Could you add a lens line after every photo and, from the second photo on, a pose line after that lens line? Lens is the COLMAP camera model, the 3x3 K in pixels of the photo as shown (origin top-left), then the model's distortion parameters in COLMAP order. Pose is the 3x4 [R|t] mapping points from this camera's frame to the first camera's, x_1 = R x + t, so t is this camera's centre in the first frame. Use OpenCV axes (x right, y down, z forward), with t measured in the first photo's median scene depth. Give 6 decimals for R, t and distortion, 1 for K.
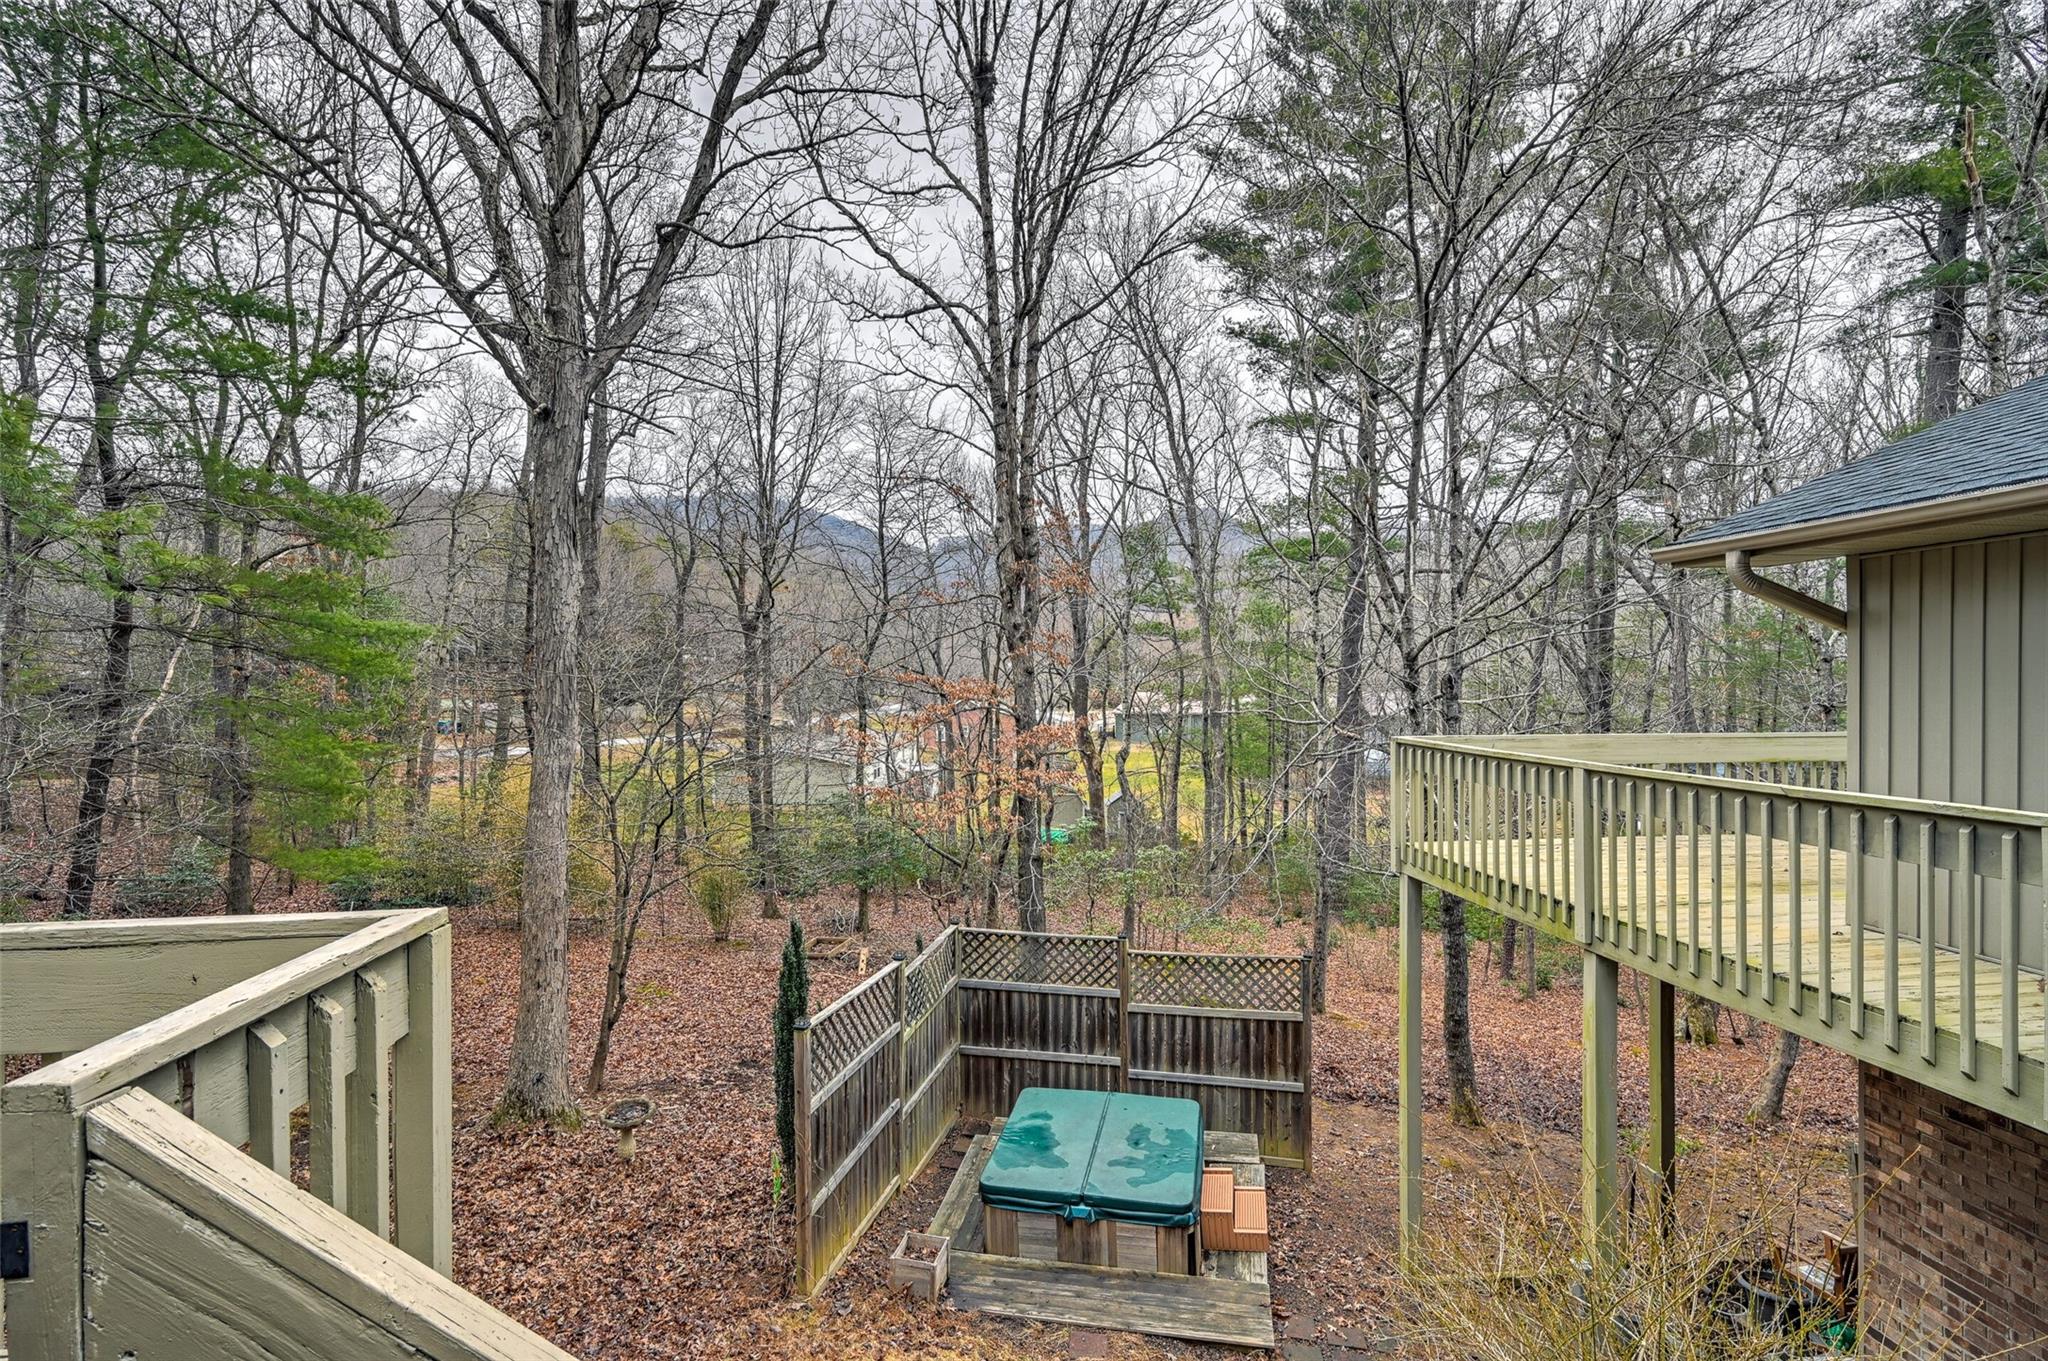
lens RADIAL K [[827.6, 0, 1034.5], [0, 827.6, 701.5], [0, 0, 1]] dist [0.000010, -0.000002]
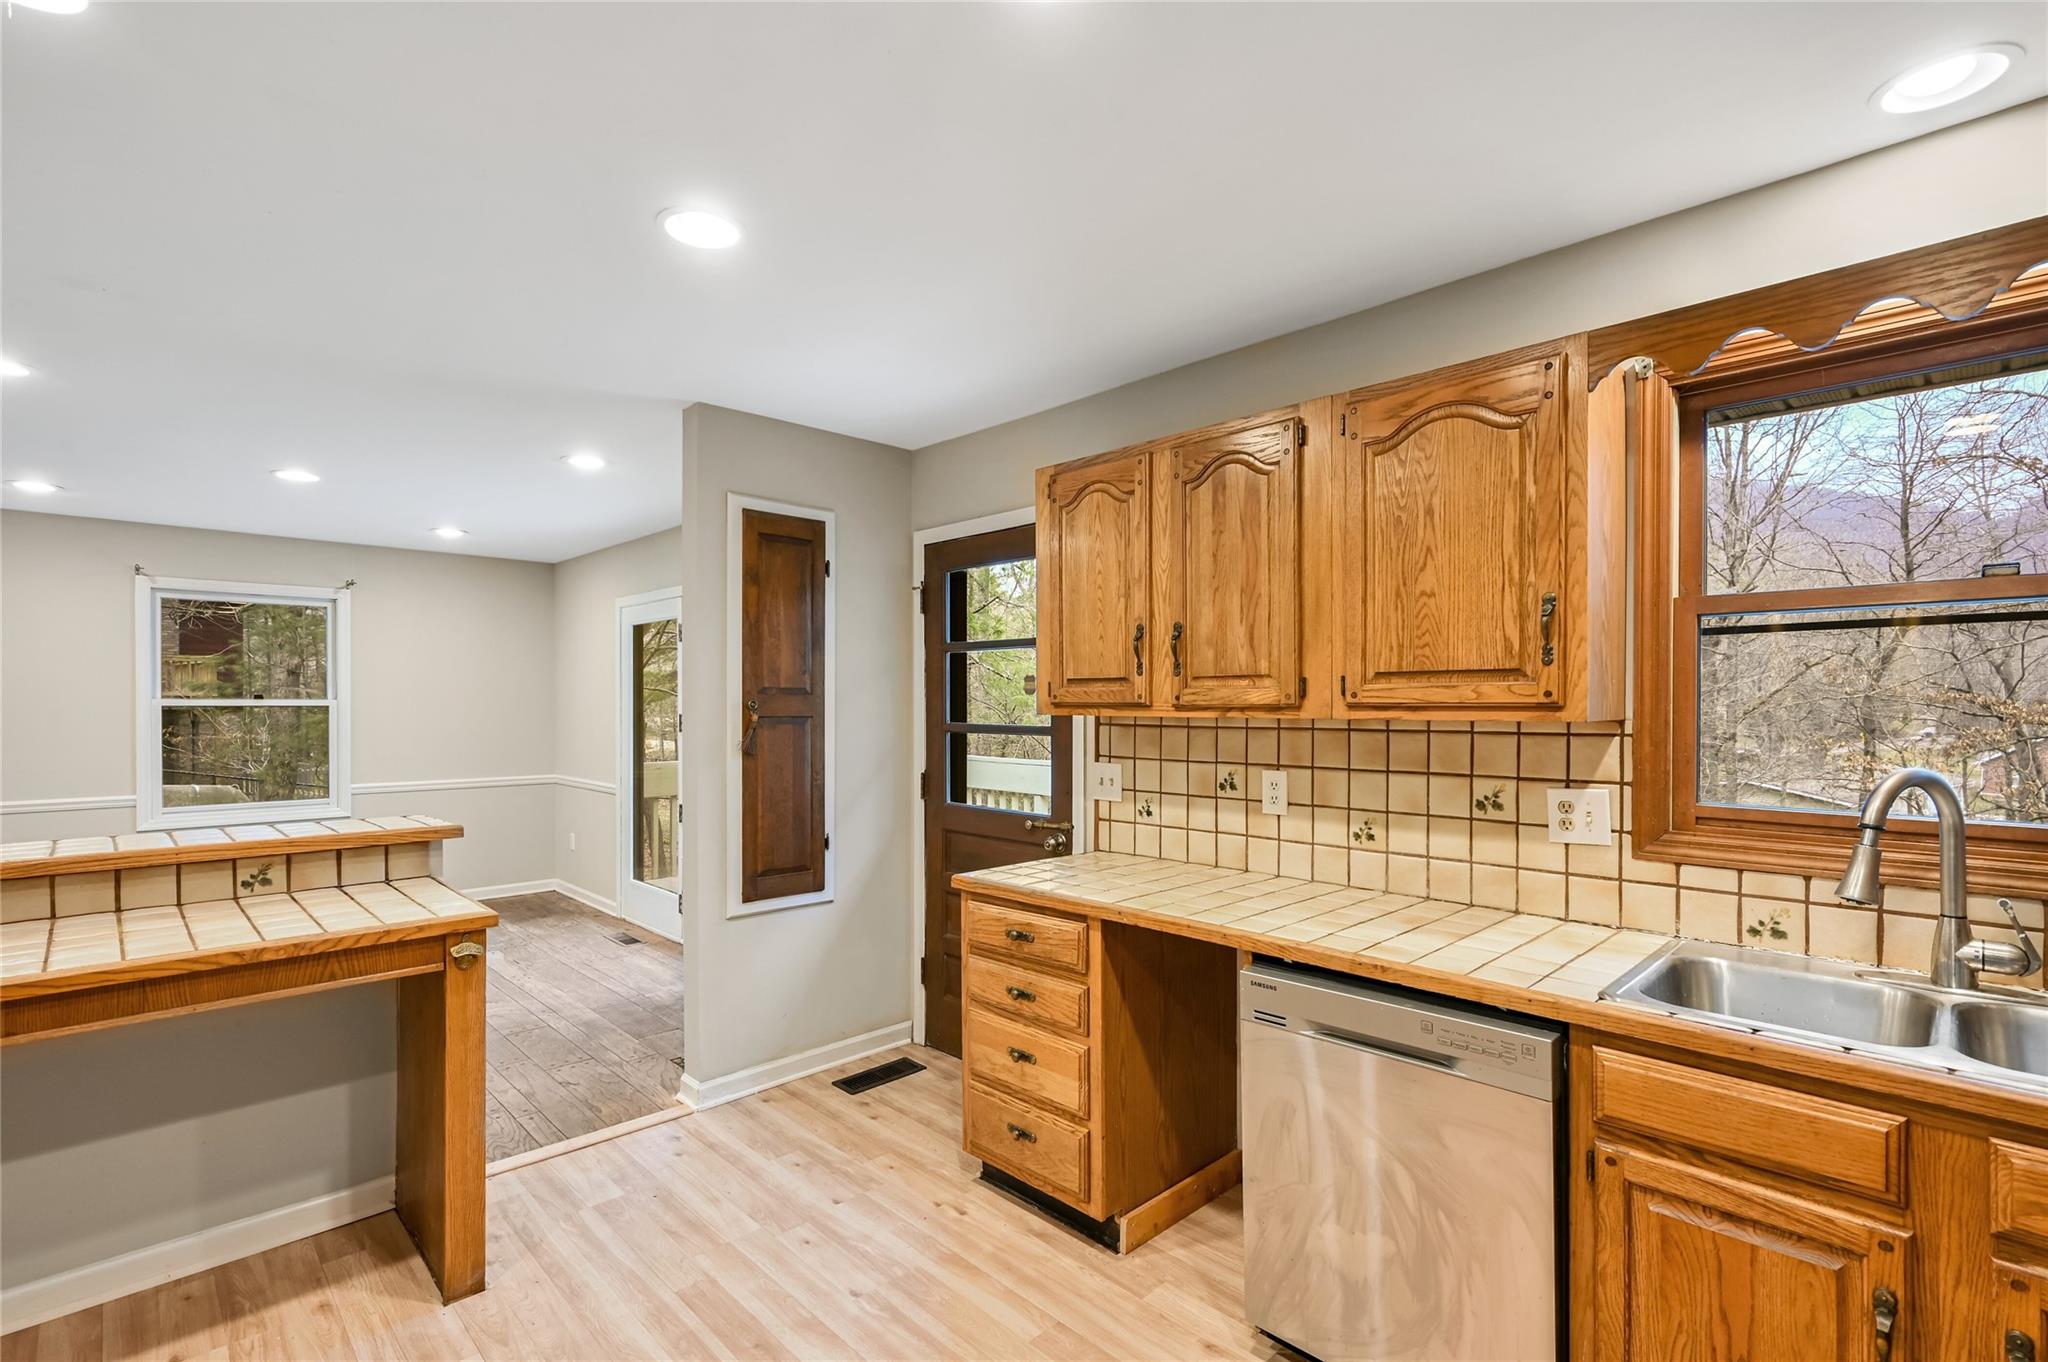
lens RADIAL K [[925.1, 0, 1025.4], [0, 925.1, 704.7], [0, 0, 1]] dist [0.000276, 0.000091]
pose [[0.585524, 0.012935, -0.810552, 0.047335], [-0.026420, 0.999646, -0.003133, 0.004050], [0.810224, 0.023249, 0.585659, -0.226104]]
